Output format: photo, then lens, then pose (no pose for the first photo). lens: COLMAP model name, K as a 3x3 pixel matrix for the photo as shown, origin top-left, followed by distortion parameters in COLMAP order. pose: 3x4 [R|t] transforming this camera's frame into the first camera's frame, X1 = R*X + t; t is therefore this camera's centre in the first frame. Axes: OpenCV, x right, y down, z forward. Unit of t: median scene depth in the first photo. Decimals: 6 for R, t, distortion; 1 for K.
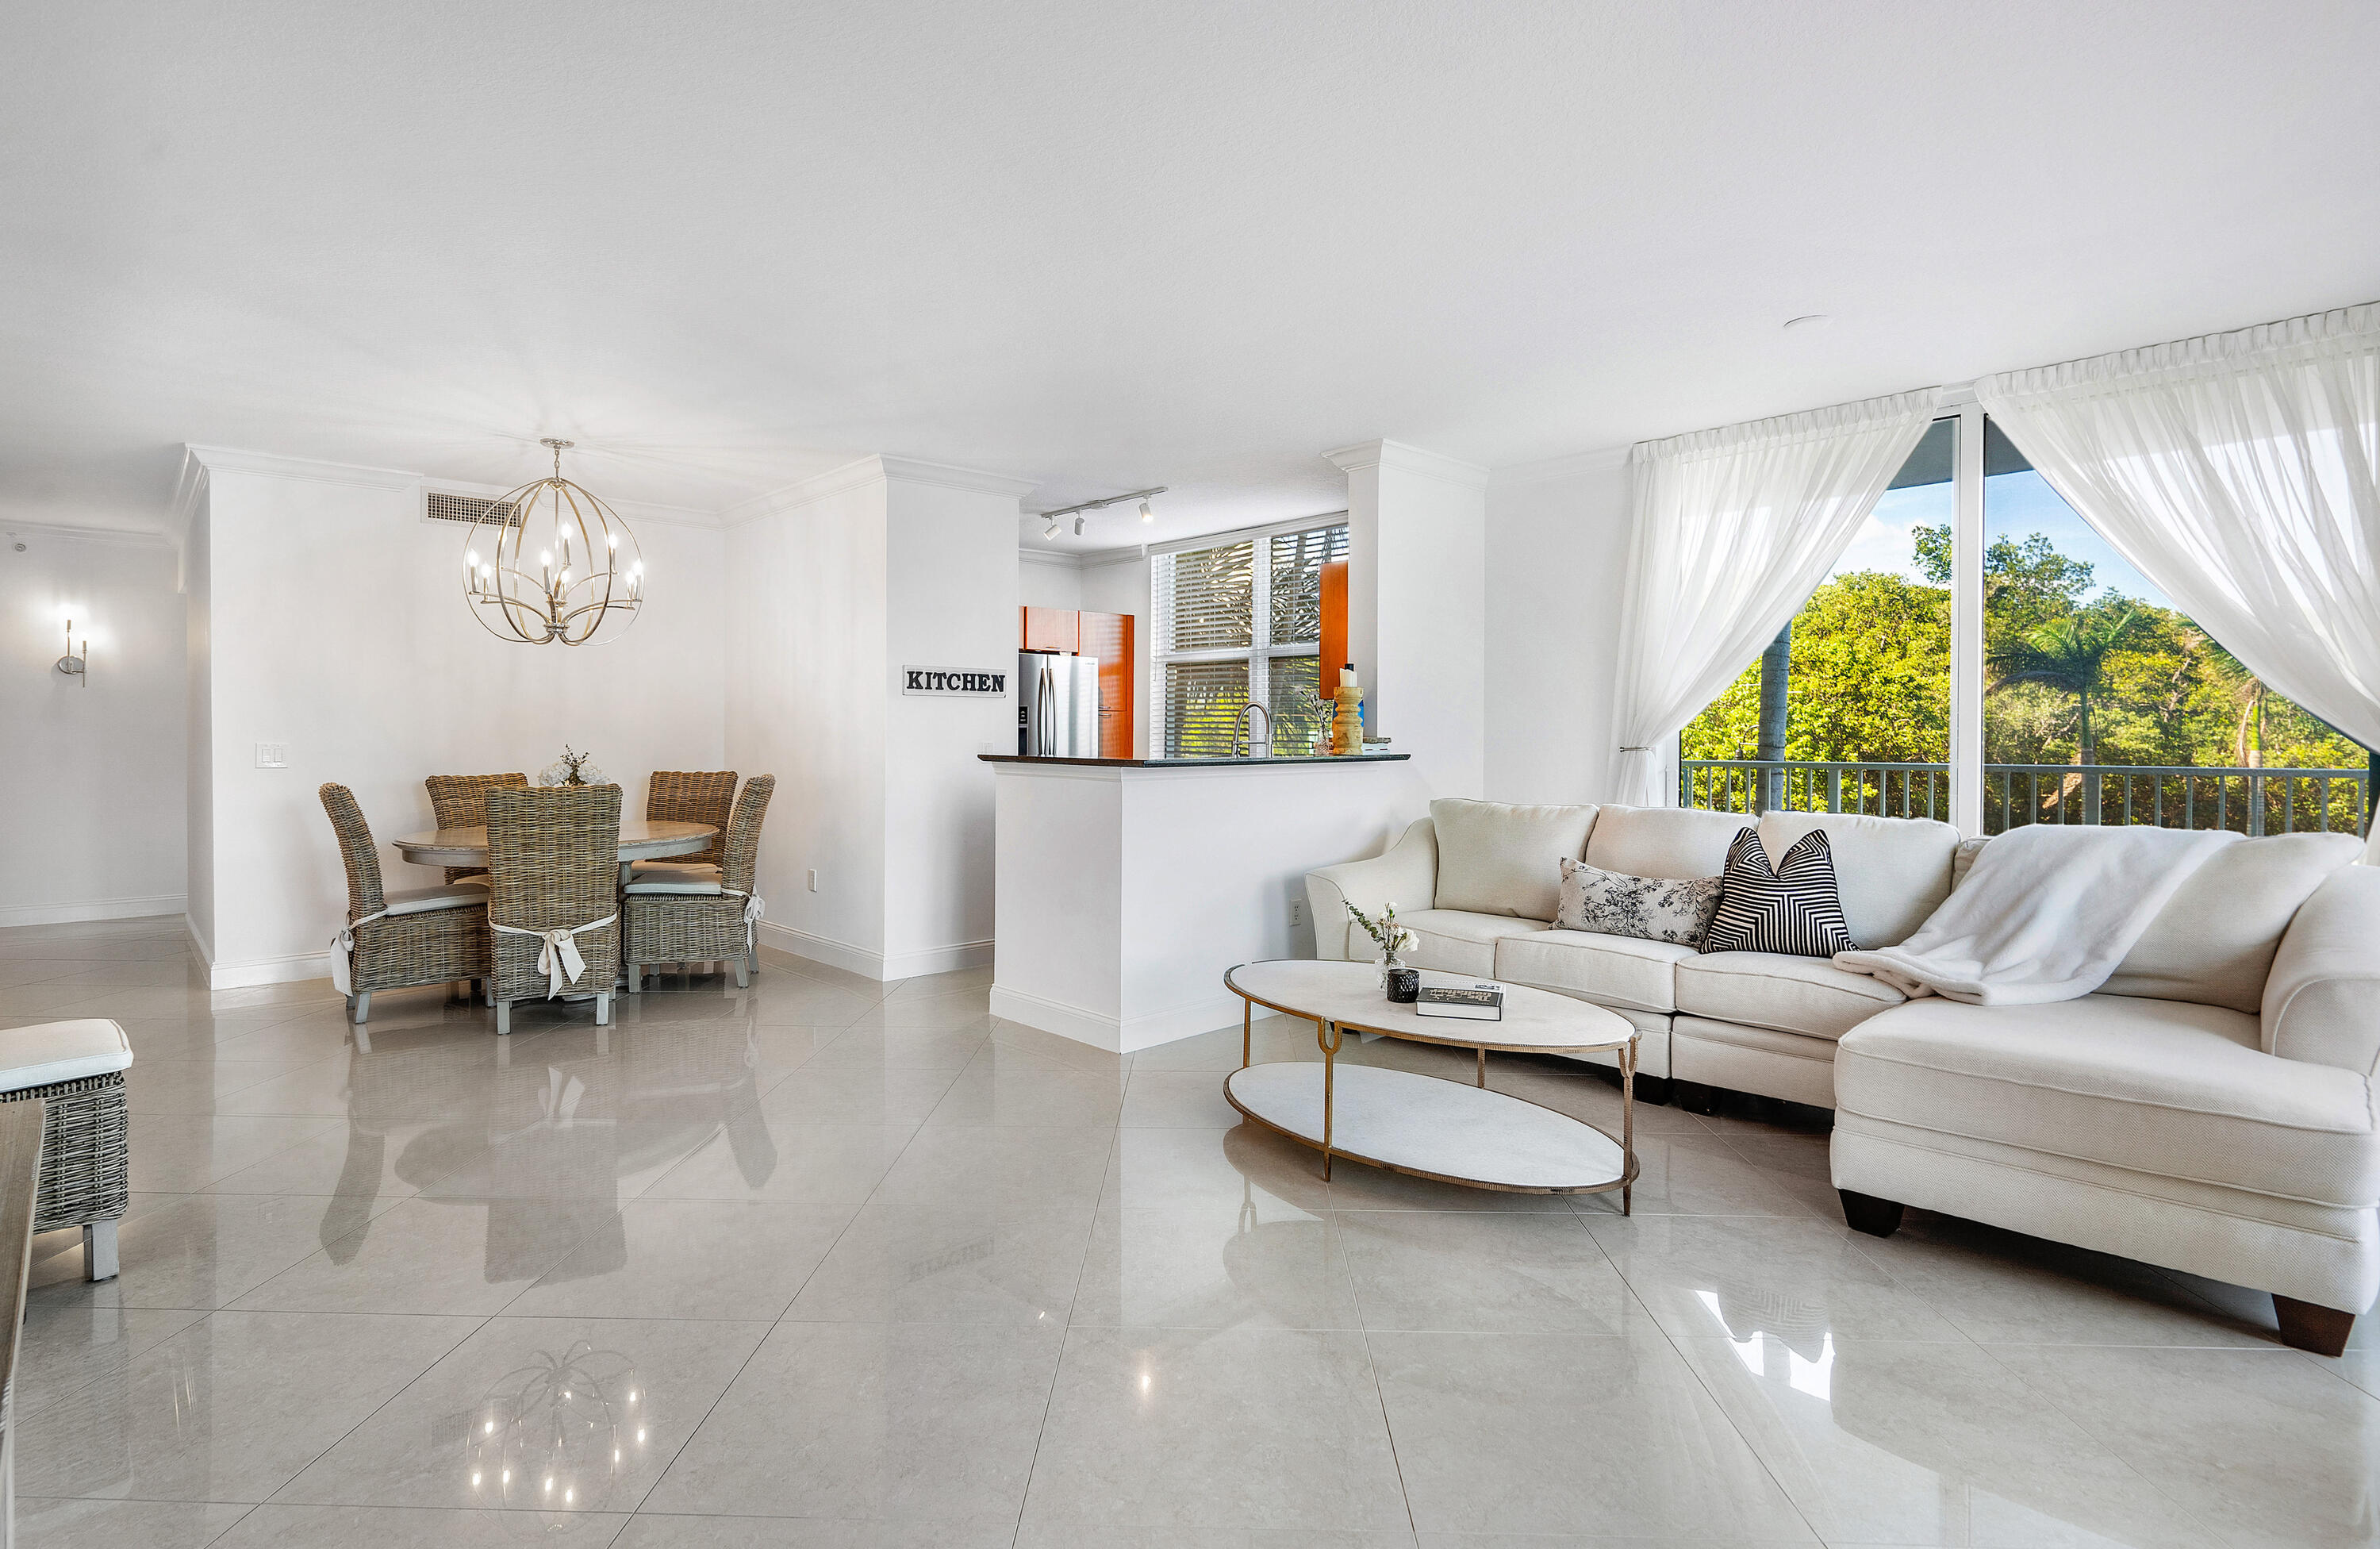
lens RADIAL K [[1233.2, 0, 1223.6], [0, 1233.2, 722.3], [0, 0, 1]] dist [-0.002035, 0.001096]
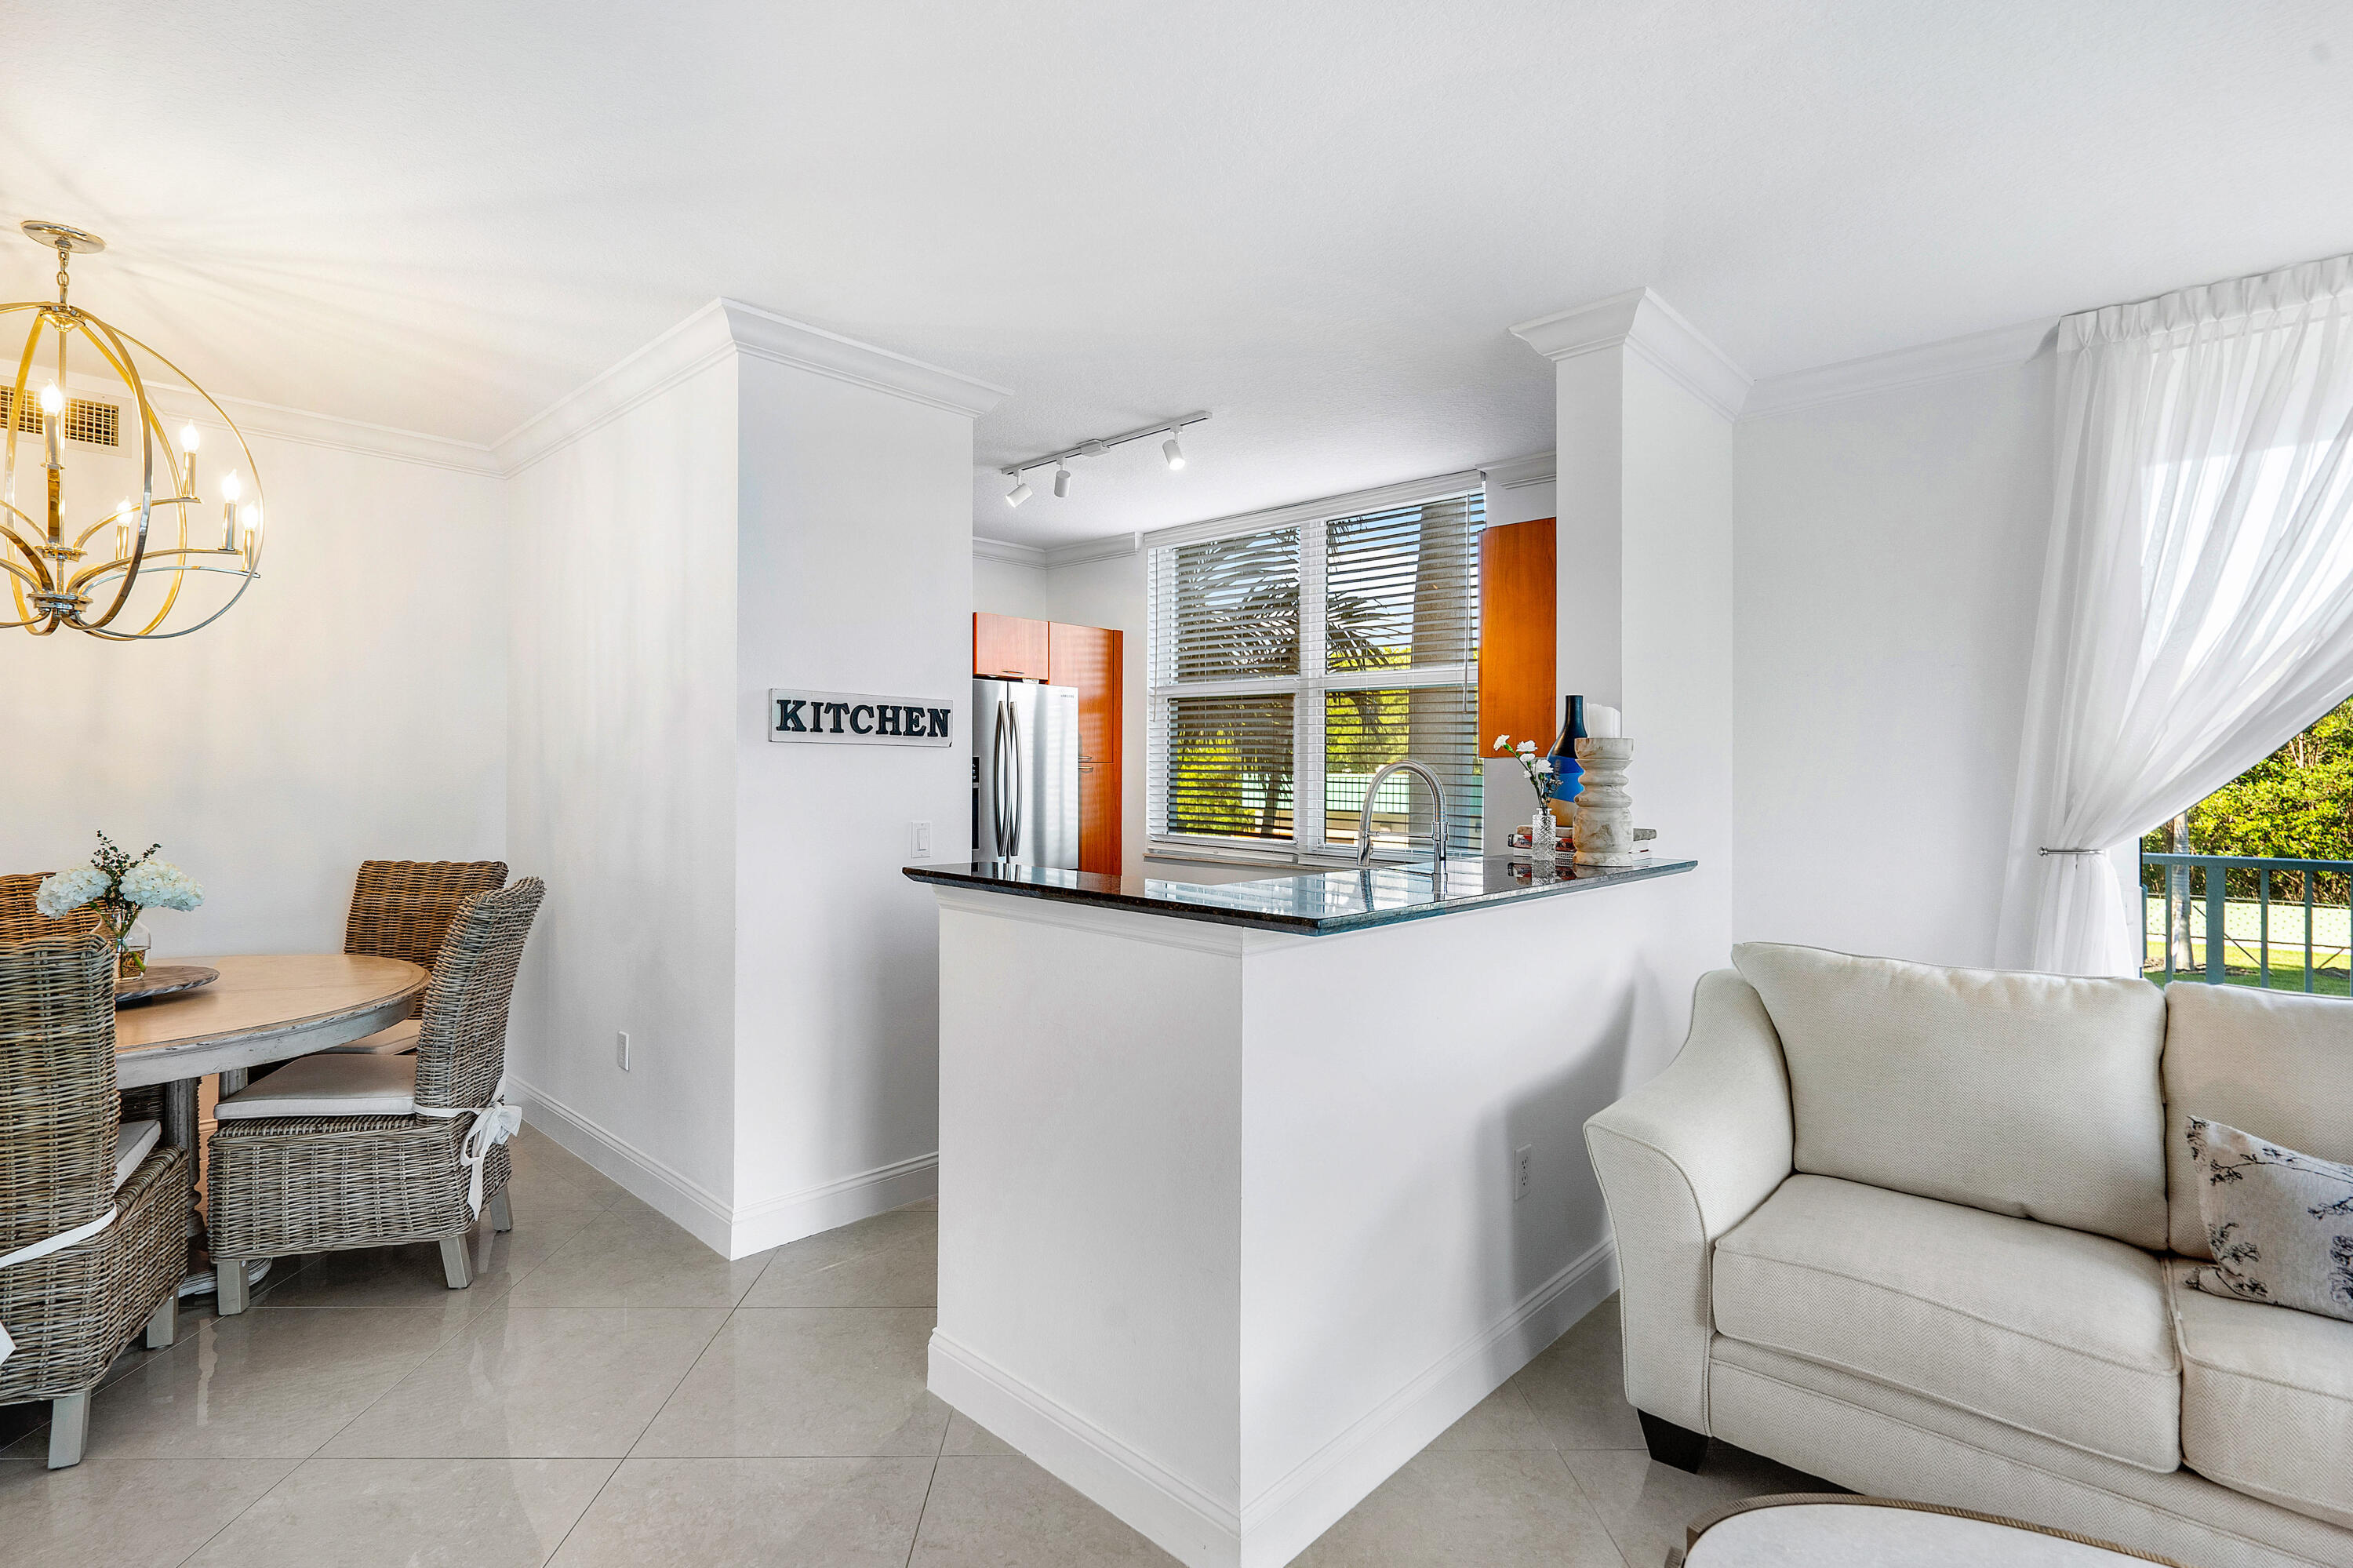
lens RADIAL K [[1106.9, 0, 1176.5], [0, 1106.9, 784.0], [0, 0, 1]] dist [0.006345, 0.000236]
pose [[0.998906, 0.008905, 0.045916, -0.097842], [-0.009920, 0.999710, 0.021926, -0.015884], [-0.045708, -0.022358, 0.998705, 0.487420]]
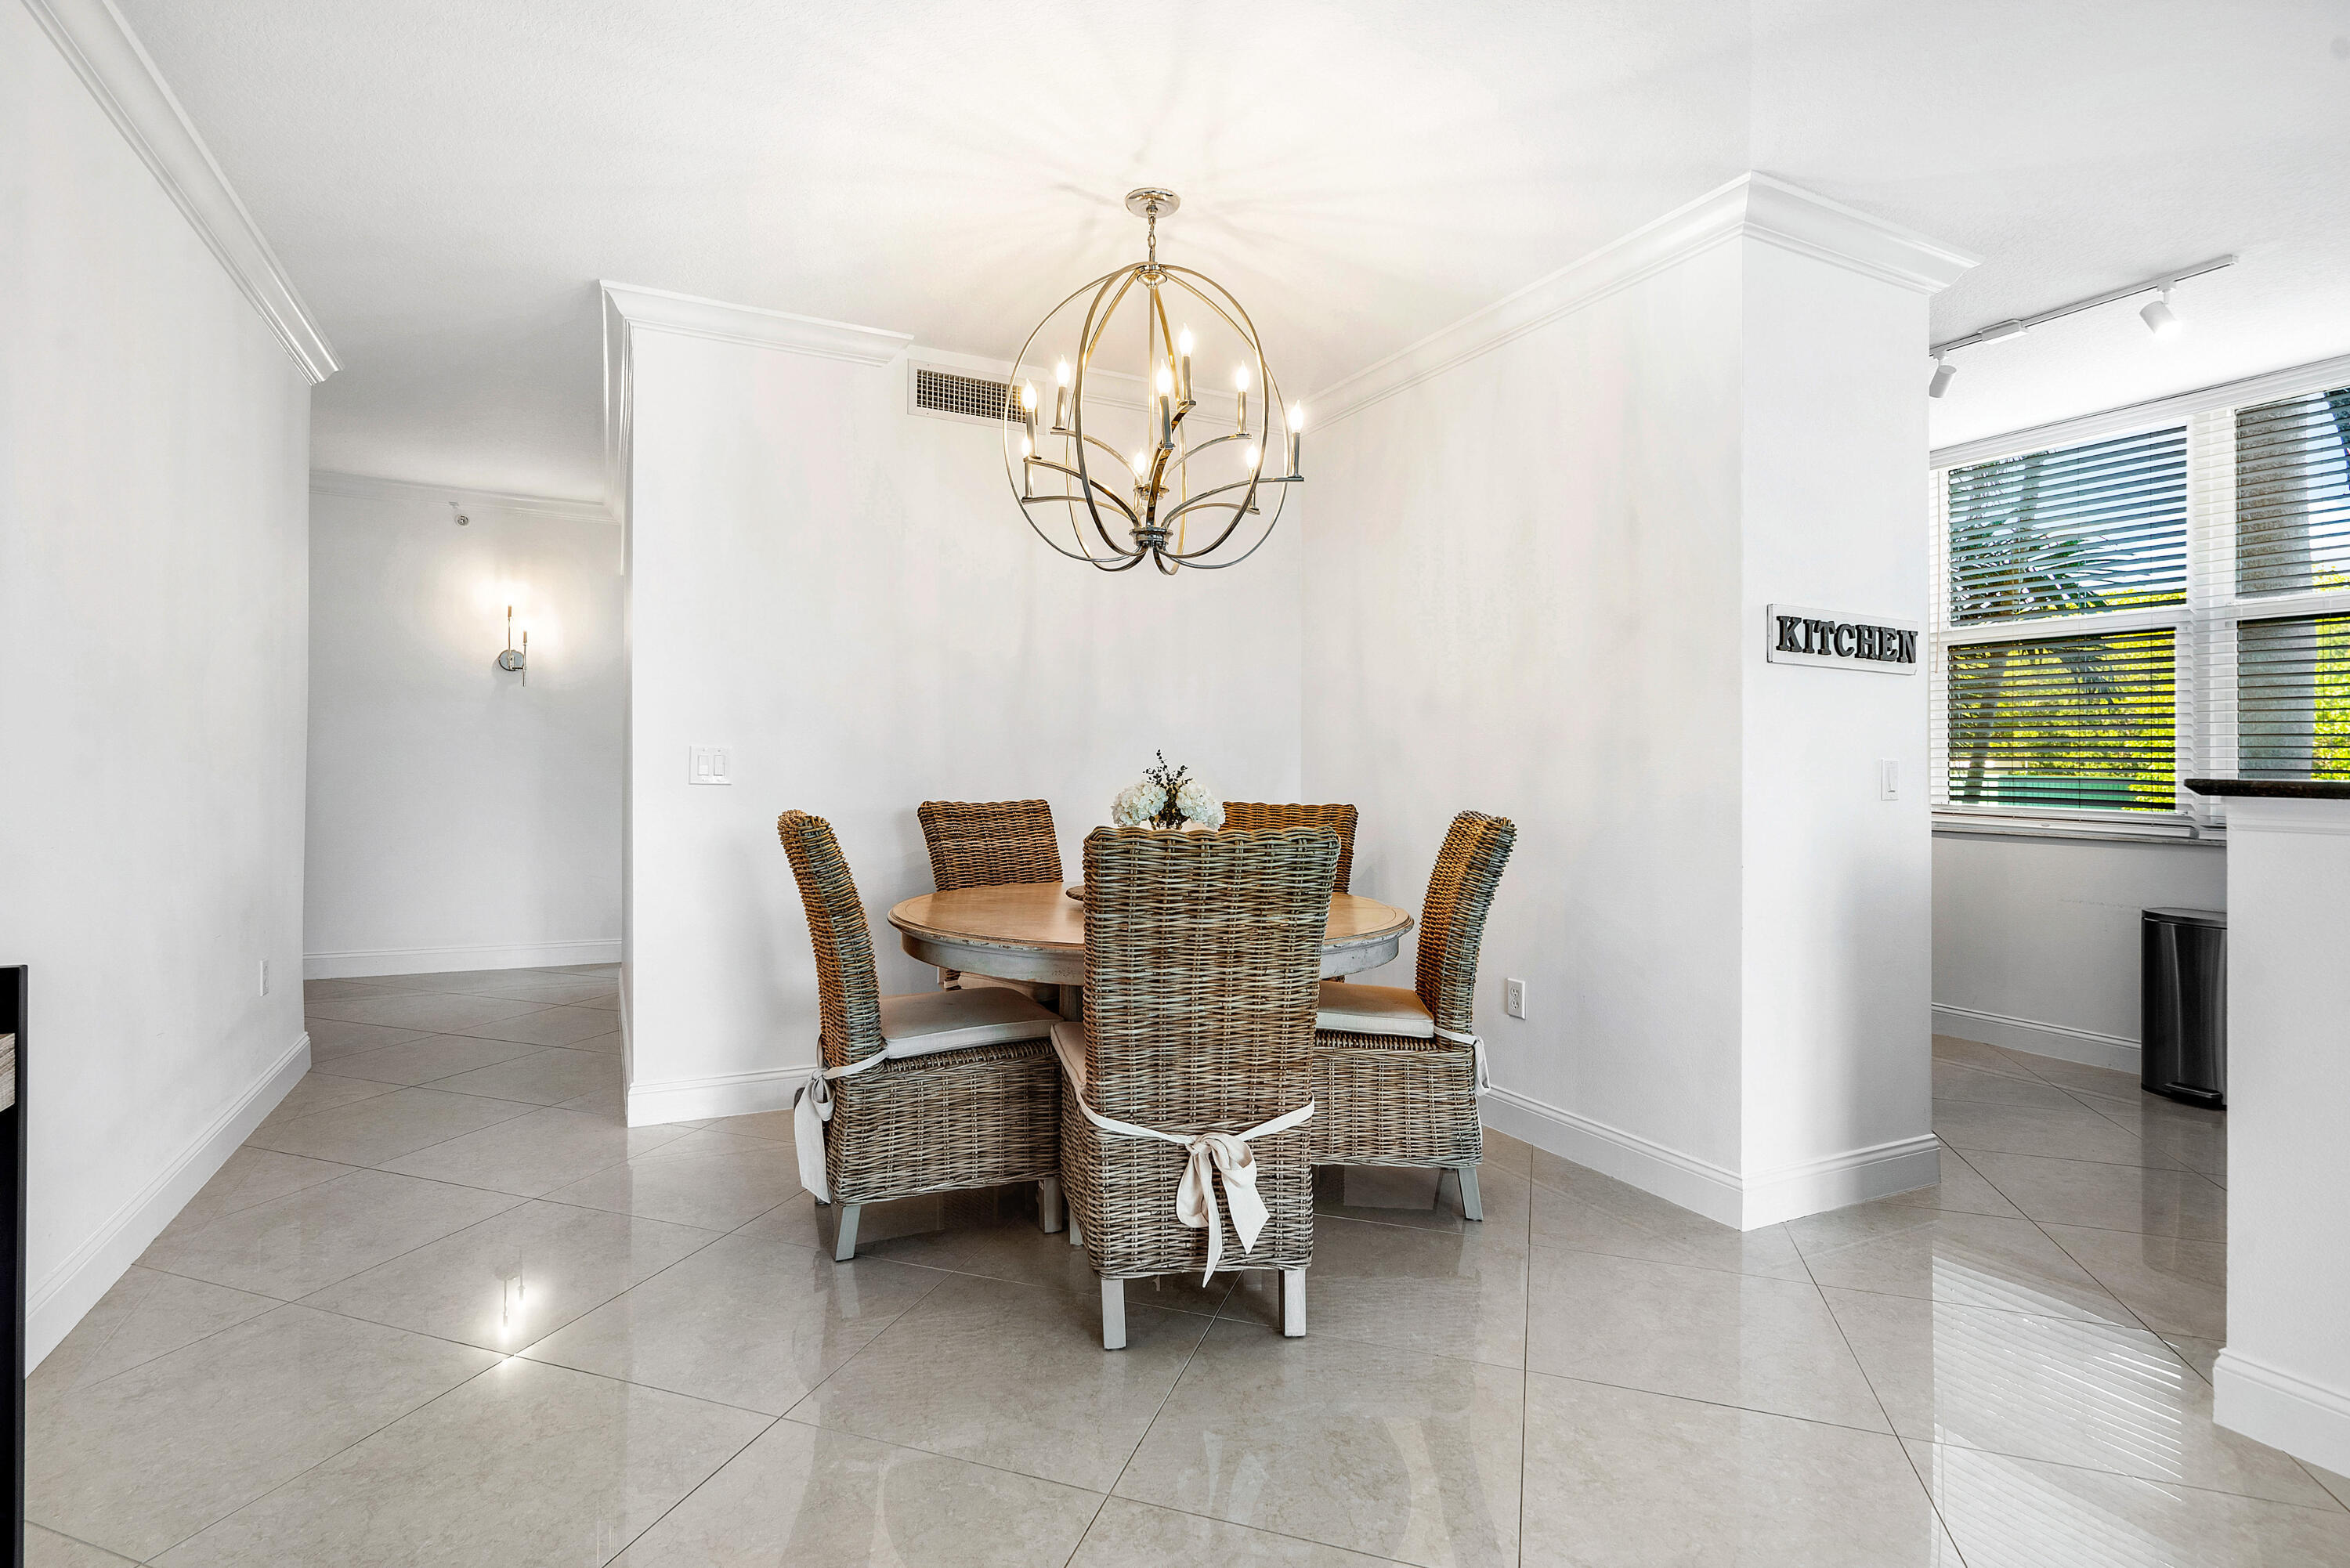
lens RADIAL K [[1125.3, 0, 1175.0], [0, 1125.3, 784.0], [0, 0, 1]] dist [-0.018688, 0.035512]
pose [[0.961945, 0.017763, -0.272665, -0.367754], [-0.012969, 0.999728, 0.019375, 0.022020], [0.272935, -0.015102, 0.961914, 0.487531]]
